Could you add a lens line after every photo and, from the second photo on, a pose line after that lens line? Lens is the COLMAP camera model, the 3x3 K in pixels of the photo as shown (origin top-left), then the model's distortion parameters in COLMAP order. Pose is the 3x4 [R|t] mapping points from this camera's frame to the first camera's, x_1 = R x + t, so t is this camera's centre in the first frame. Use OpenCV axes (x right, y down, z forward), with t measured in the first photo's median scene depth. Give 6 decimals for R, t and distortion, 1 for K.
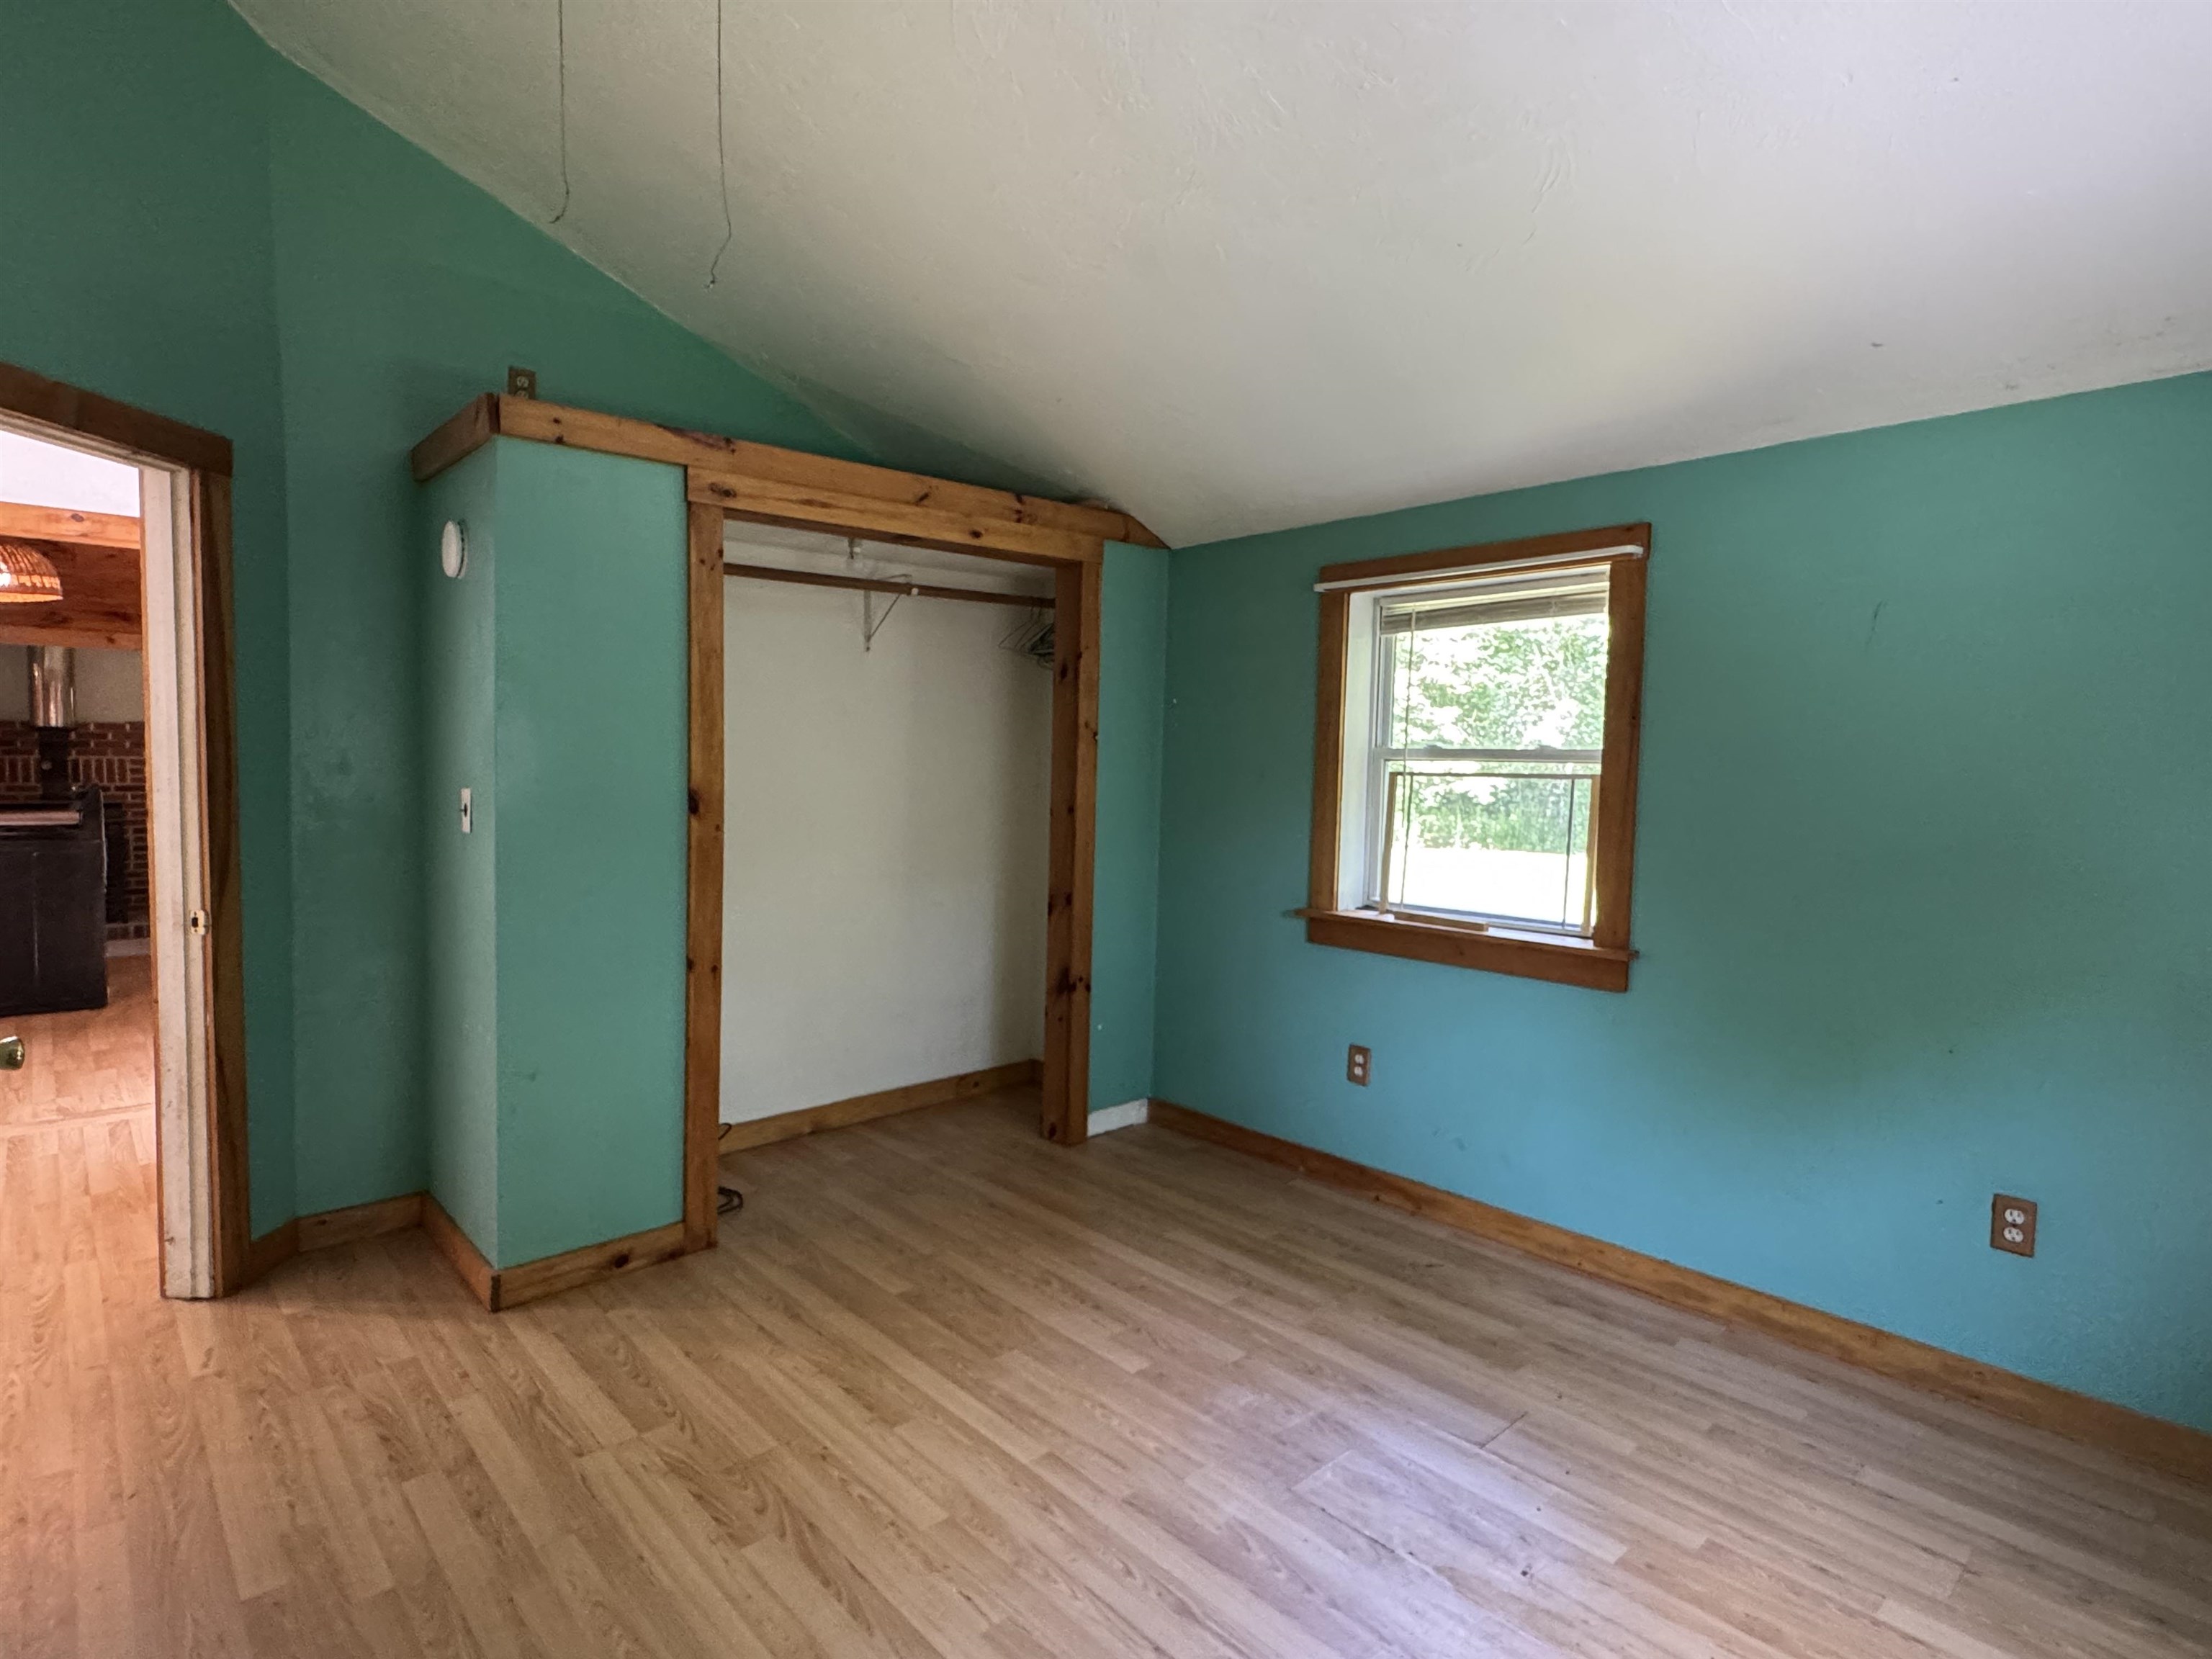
lens RADIAL K [[1156.7, 0, 1101.0], [0, 1156.7, 825.8], [0, 0, 1]] dist [-0.003080, 0.000598]
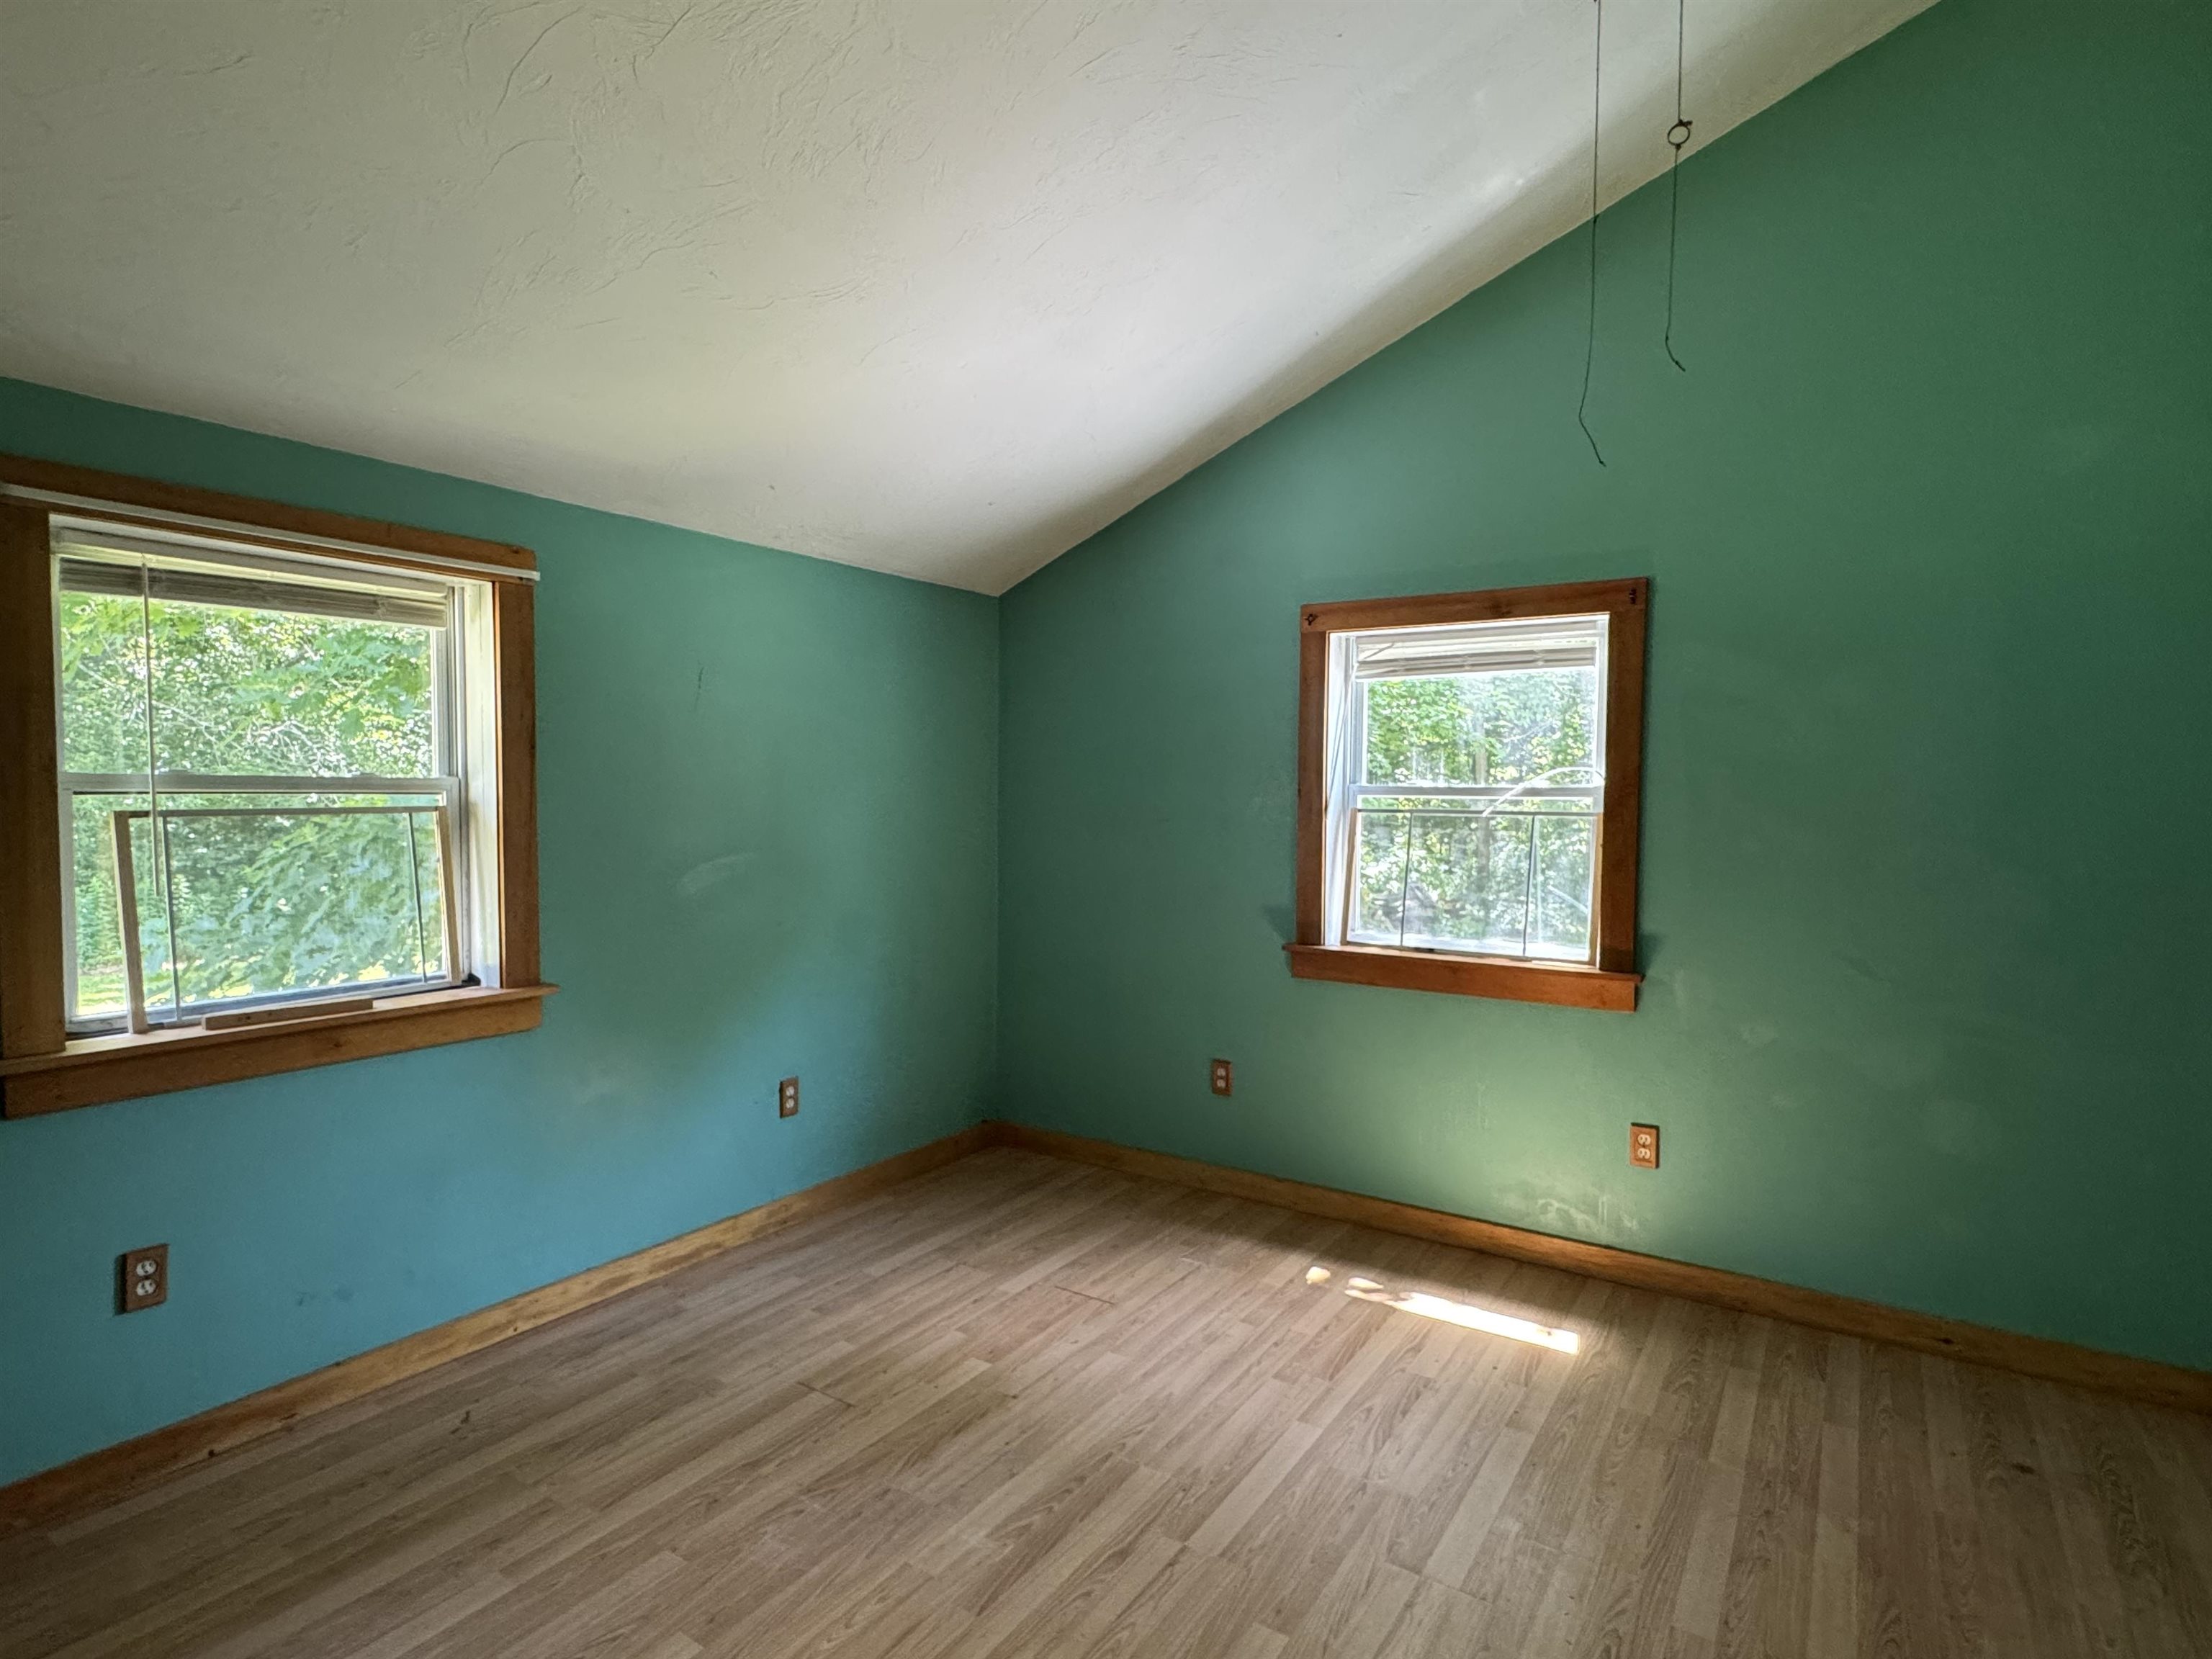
lens RADIAL K [[1156.7, 0, 1101.0], [0, 1156.7, 825.8], [0, 0, 1]] dist [-0.003080, 0.000598]
pose [[-0.243698, -0.047800, 0.968673, -0.686415], [0.046032, 0.997089, 0.060783, -0.072789], [-0.968758, 0.059403, -0.240788, 0.867814]]
